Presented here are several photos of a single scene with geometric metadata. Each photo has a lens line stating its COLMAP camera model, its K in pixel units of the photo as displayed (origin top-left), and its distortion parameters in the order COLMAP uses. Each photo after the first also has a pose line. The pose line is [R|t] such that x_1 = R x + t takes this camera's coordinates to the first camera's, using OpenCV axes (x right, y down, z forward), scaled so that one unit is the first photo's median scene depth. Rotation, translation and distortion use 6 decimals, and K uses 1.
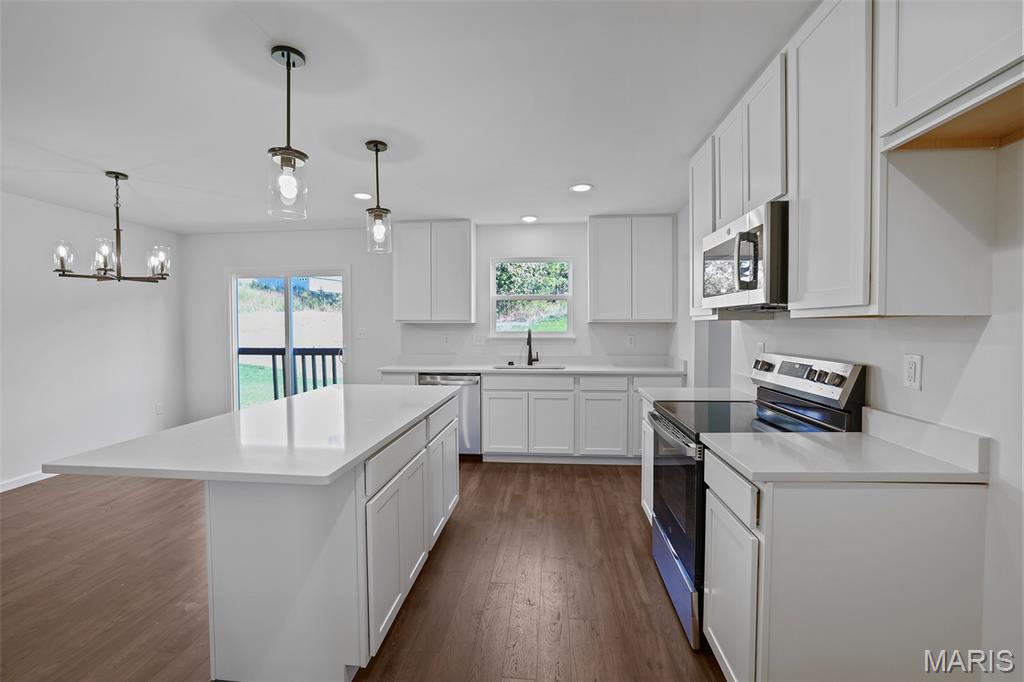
lens RADIAL K [[436.8, 0, 512.2], [0, 436.8, 336.1], [0, 0, 1]] dist [-0.033423, 0.009651]
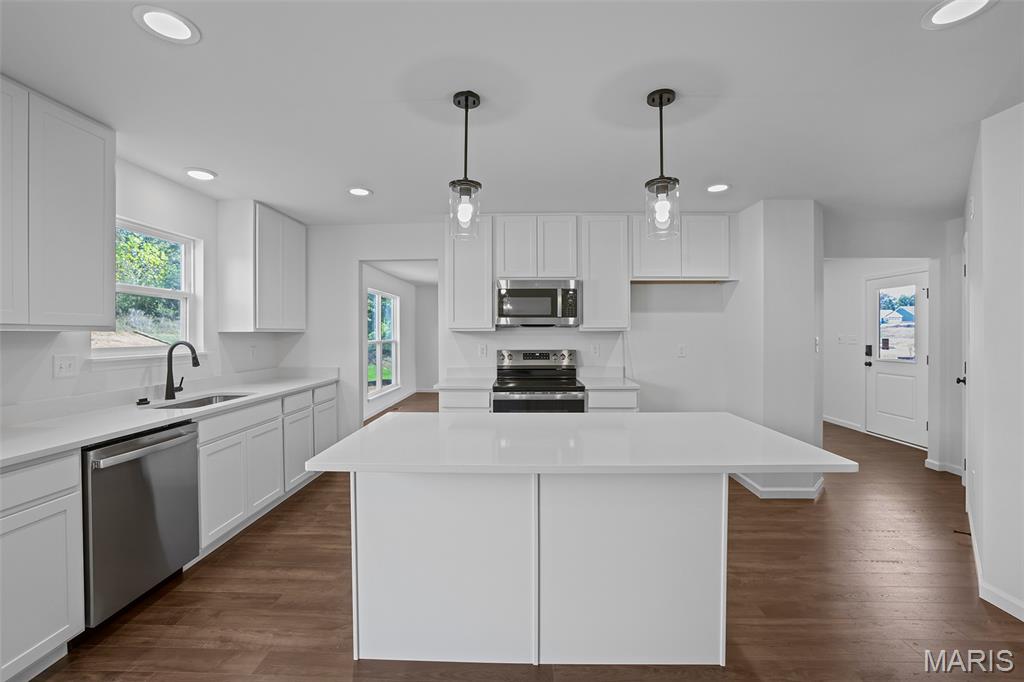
lens RADIAL K [[436.8, 0, 510.4], [0, 436.8, 336.1], [0, 0, 1]] dist [-0.033423, 0.009651]
pose [[-0.068789, -0.006097, 0.997613, -0.678645], [0.026069, 0.999629, 0.007907, -0.018073], [-0.997291, 0.026551, -0.068604, 0.617112]]
